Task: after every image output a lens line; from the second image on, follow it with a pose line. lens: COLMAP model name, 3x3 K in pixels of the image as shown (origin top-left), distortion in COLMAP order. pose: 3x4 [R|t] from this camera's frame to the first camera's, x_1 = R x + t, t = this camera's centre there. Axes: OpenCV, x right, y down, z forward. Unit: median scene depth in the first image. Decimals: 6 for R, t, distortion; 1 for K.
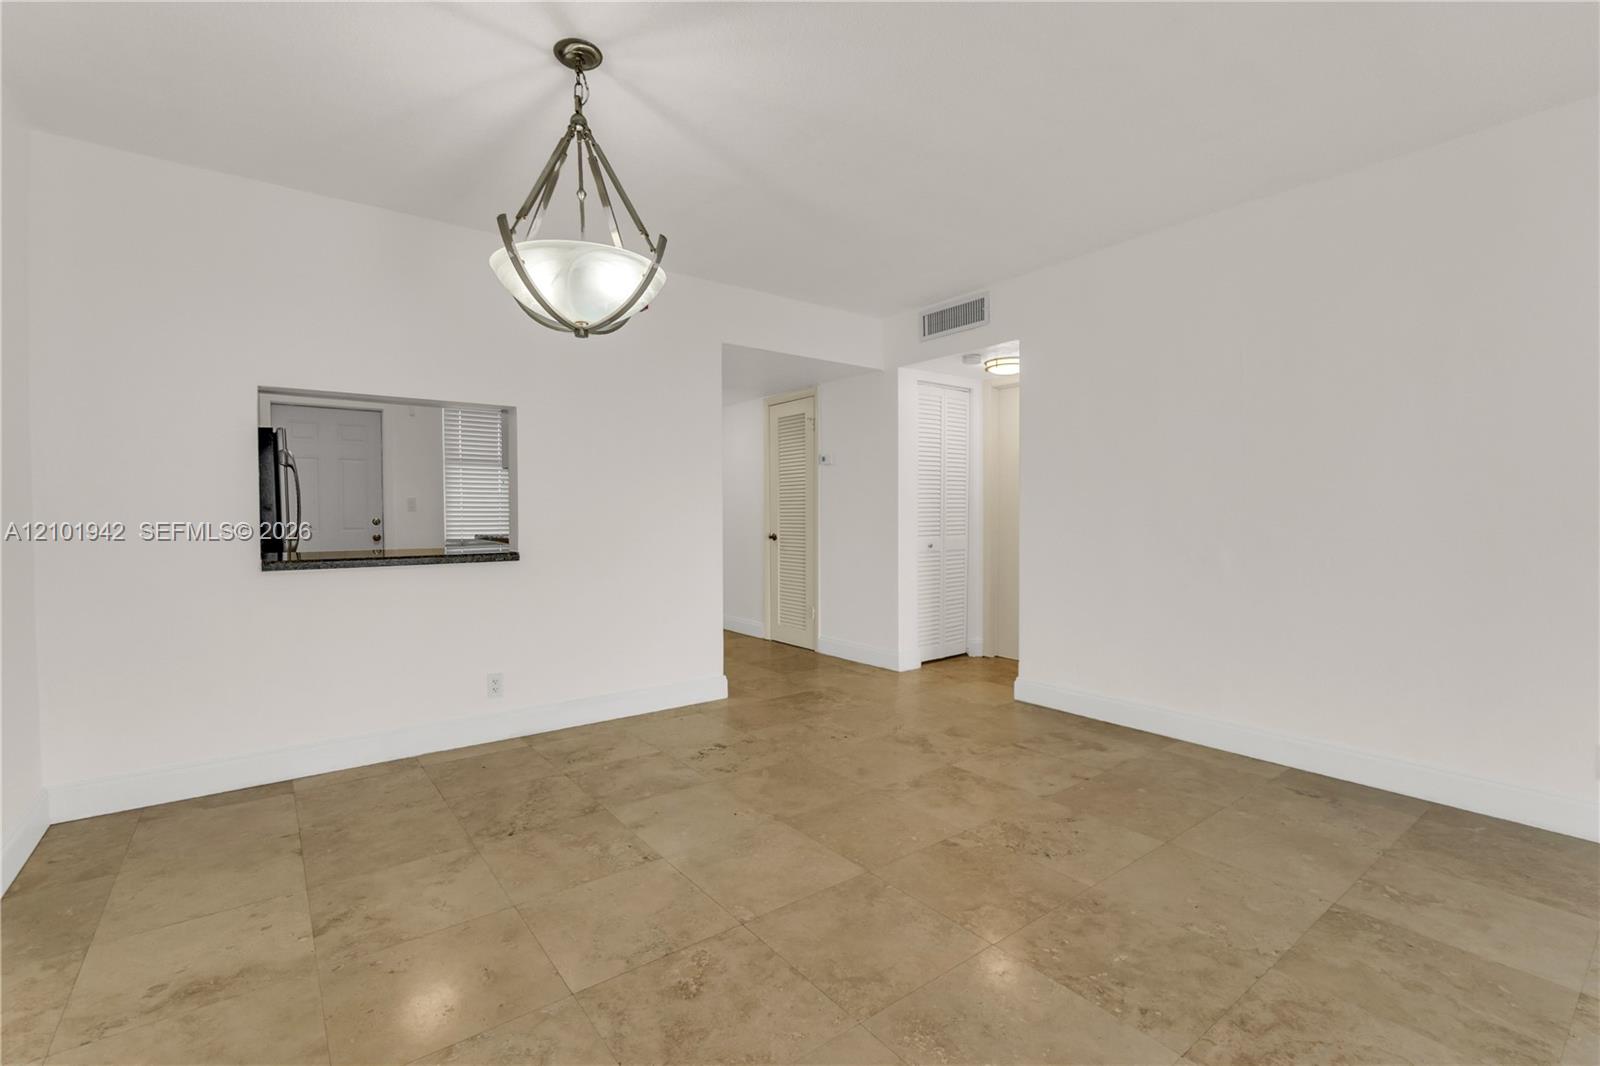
lens RADIAL K [[711.5, 0, 786.5], [0, 711.5, 530.7], [0, 0, 1]] dist [0.001112, -0.000193]
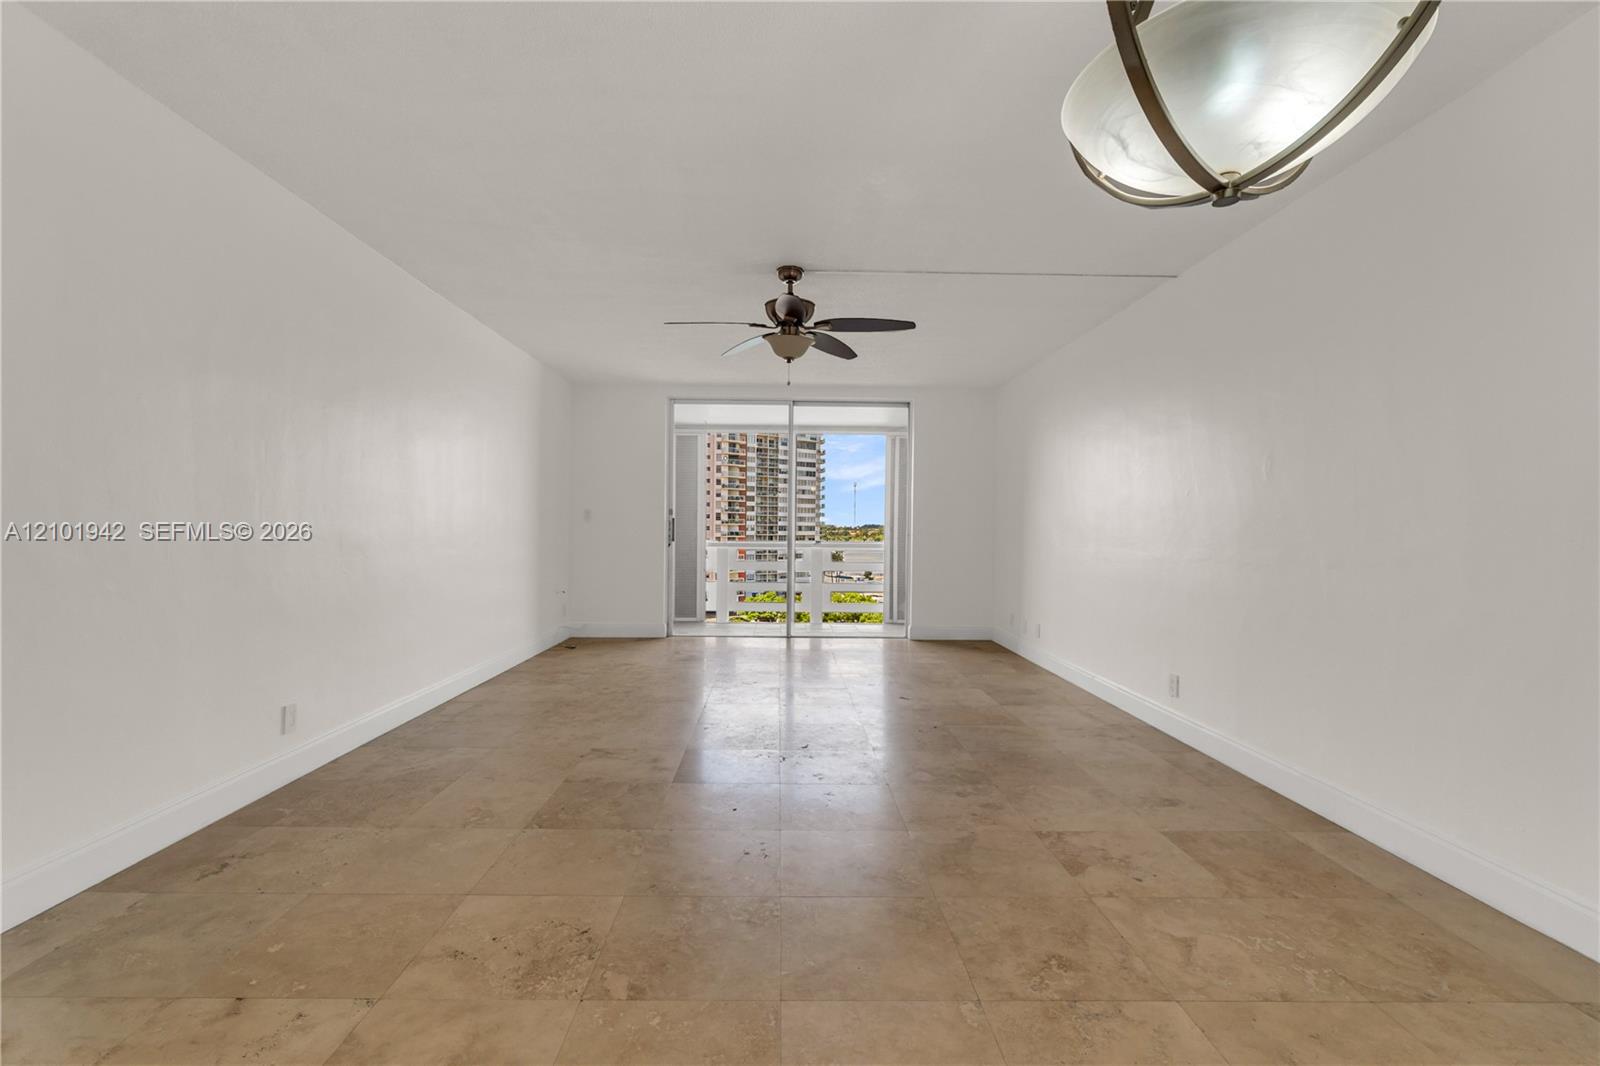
lens RADIAL K [[711.5, 0, 786.5], [0, 711.5, 530.7], [0, 0, 1]] dist [0.001112, -0.000193]
pose [[-0.808155, -0.008620, 0.588907, -0.268285], [0.005346, 0.999744, 0.021970, -0.028908], [-0.588945, 0.020903, -0.807902, 1.294726]]
